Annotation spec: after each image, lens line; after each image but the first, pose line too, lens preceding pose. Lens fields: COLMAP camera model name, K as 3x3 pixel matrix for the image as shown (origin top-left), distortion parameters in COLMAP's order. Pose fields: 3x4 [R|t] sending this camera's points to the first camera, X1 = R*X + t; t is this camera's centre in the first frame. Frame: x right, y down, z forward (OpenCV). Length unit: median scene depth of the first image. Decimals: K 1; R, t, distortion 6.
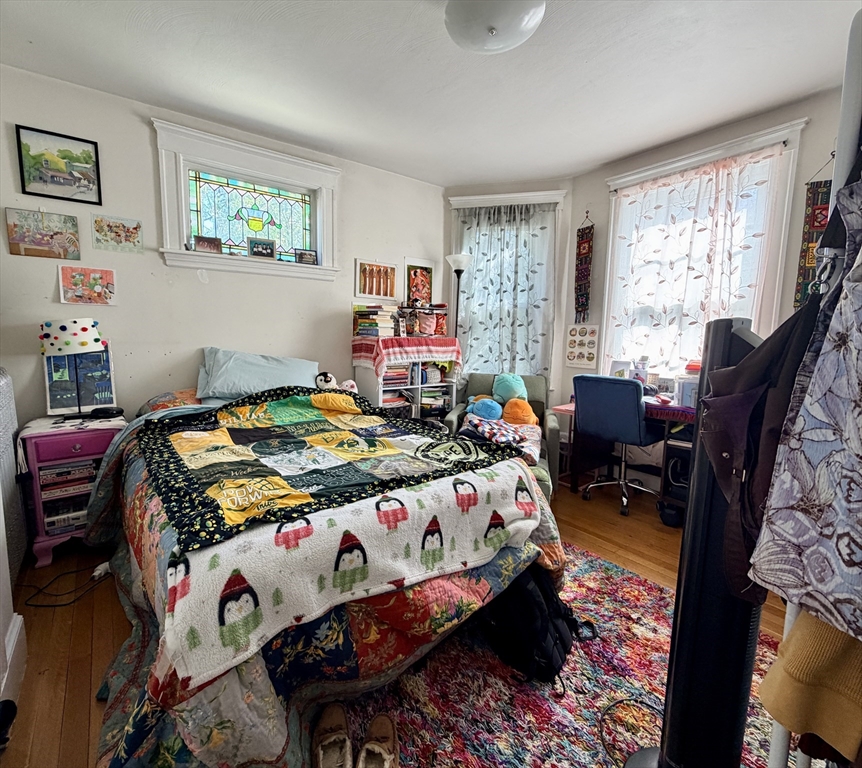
lens RADIAL K [[436.3, 0, 429.5], [0, 436.3, 391.8], [0, 0, 1]] dist [-0.001506, -0.000275]
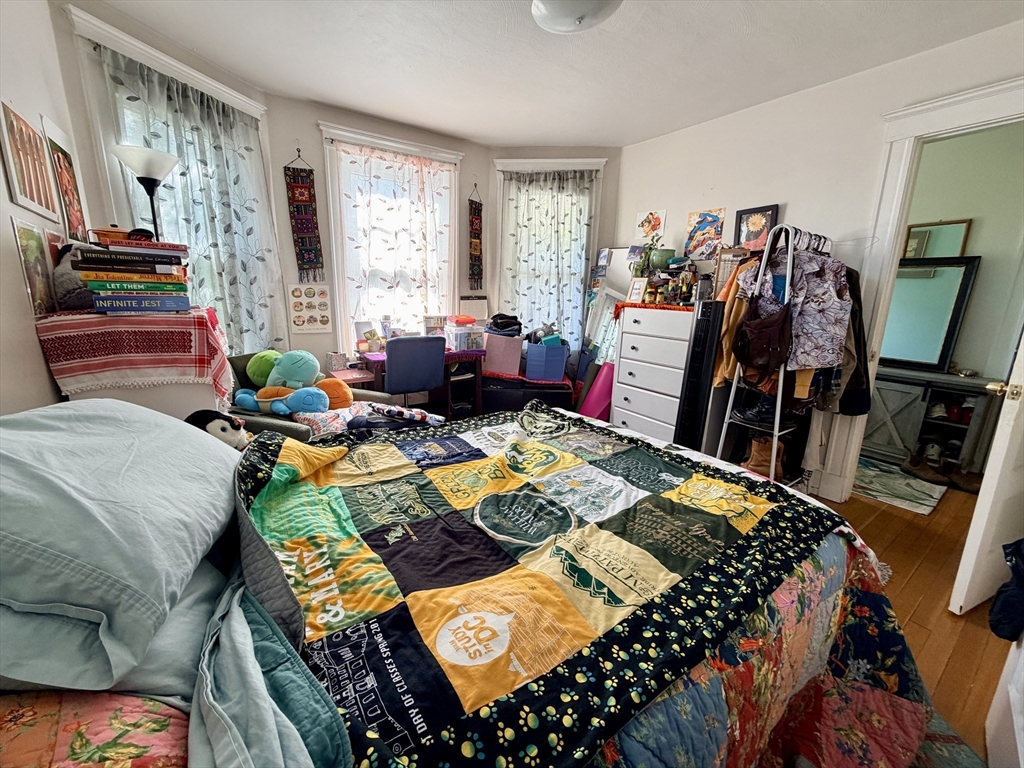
lens RADIAL K [[409.6, 0, 512.0], [0, 409.6, 384.0], [0, 0, 1]] dist [0.000686, -0.000112]
pose [[0.012087, -0.232720, 0.972469, -0.543342], [0.112529, 0.966678, 0.229935, -0.112428], [-0.993575, 0.106652, 0.037872, 0.631854]]
